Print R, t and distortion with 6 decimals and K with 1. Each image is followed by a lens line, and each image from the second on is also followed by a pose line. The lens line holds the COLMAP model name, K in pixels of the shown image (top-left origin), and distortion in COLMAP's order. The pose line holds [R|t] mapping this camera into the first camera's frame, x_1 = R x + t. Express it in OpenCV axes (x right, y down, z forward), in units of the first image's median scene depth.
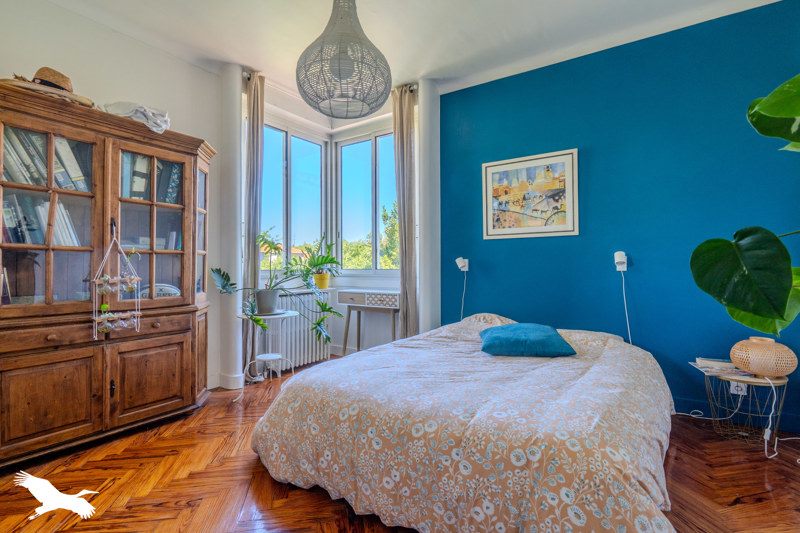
lens RADIAL K [[378.5, 0, 400.8], [0, 378.5, 266.5], [0, 0, 1]] dist [-0.002814, -0.000452]
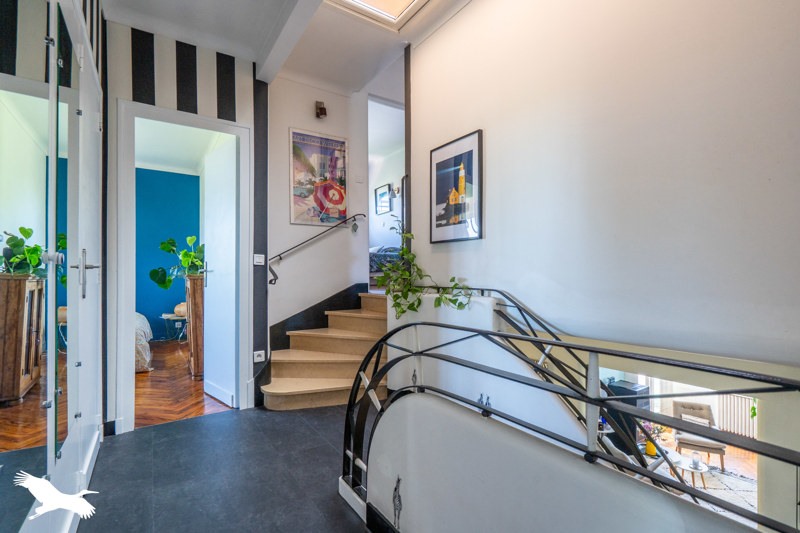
lens RADIAL K [[378.5, 0, 400.2], [0, 378.5, 269.9], [0, 0, 1]] dist [-0.002814, -0.000452]
pose [[0.363823, 0.002032, 0.931466, -1.039493], [0.001208, 0.999996, -0.002653, -0.045690], [-0.931468, 0.002091, 0.363819, -1.465245]]
